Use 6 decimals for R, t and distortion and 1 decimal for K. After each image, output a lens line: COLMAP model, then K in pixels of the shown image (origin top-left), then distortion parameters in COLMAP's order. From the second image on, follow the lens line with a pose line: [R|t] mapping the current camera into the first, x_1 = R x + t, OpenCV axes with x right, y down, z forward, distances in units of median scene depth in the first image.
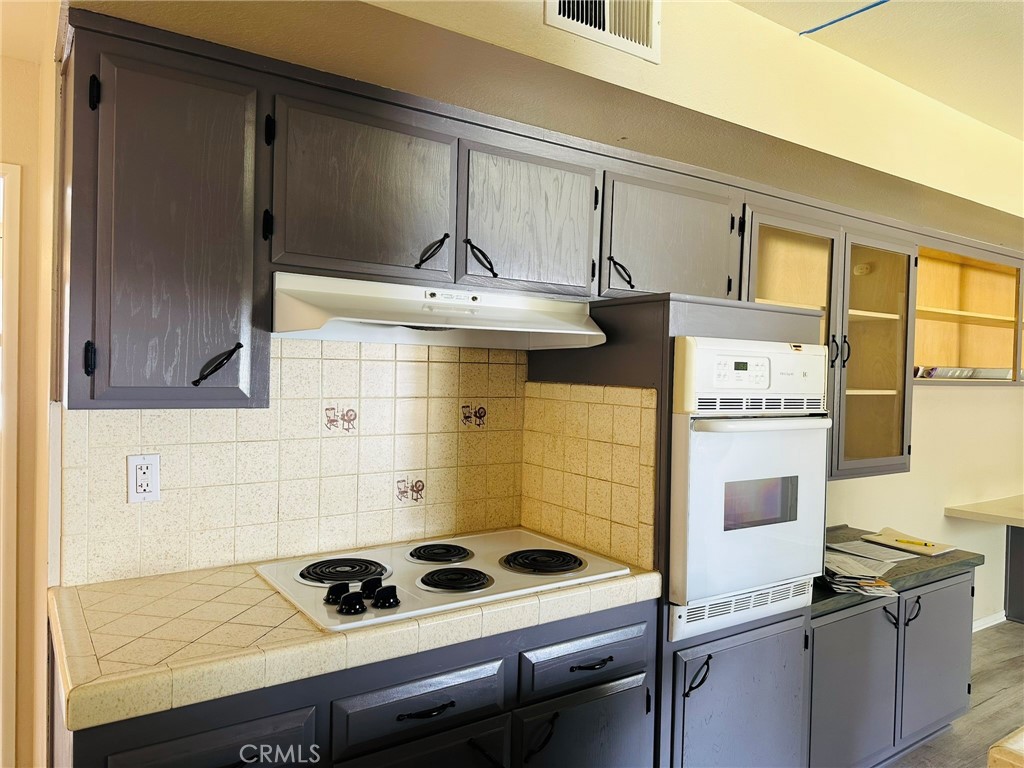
lens RADIAL K [[723.1, 0, 511.2], [0, 723.1, 386.5], [0, 0, 1]] dist [0.033806, -0.044503]
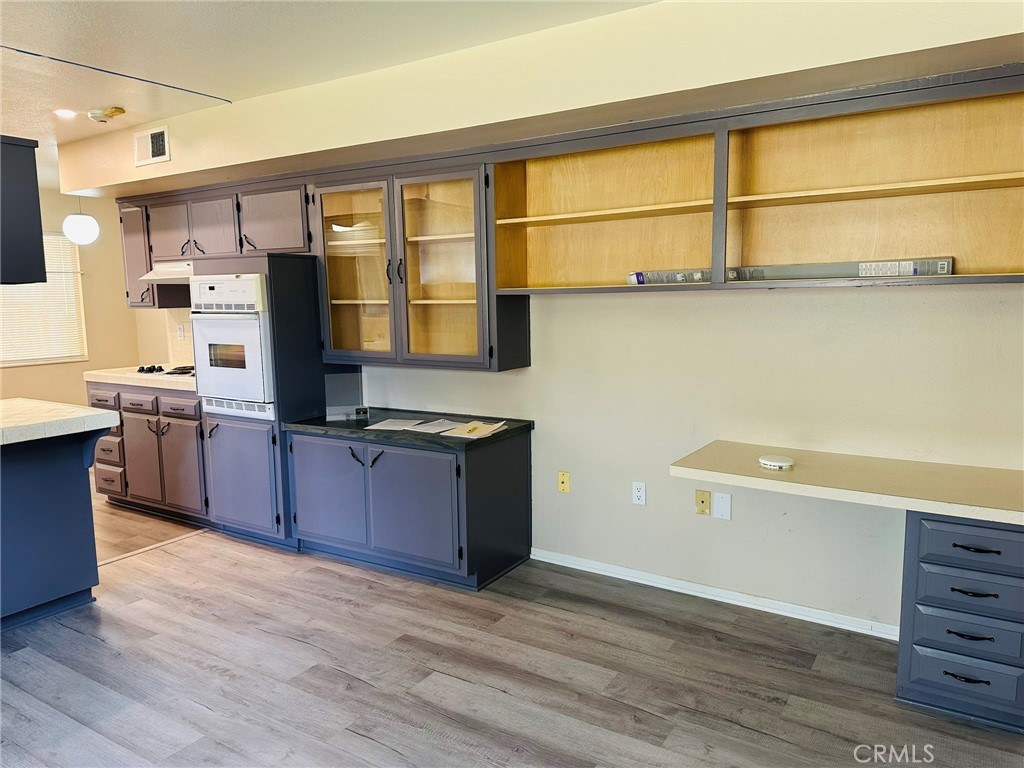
lens RADIAL K [[723.1, 0, 511.4], [0, 723.1, 382.5], [0, 0, 1]] dist [0.033806, -0.044503]
pose [[0.392988, 0.089653, -0.915163, 2.485529], [0.006656, 0.994932, 0.100326, 0.036102], [0.919520, -0.045518, 0.390400, 0.930394]]
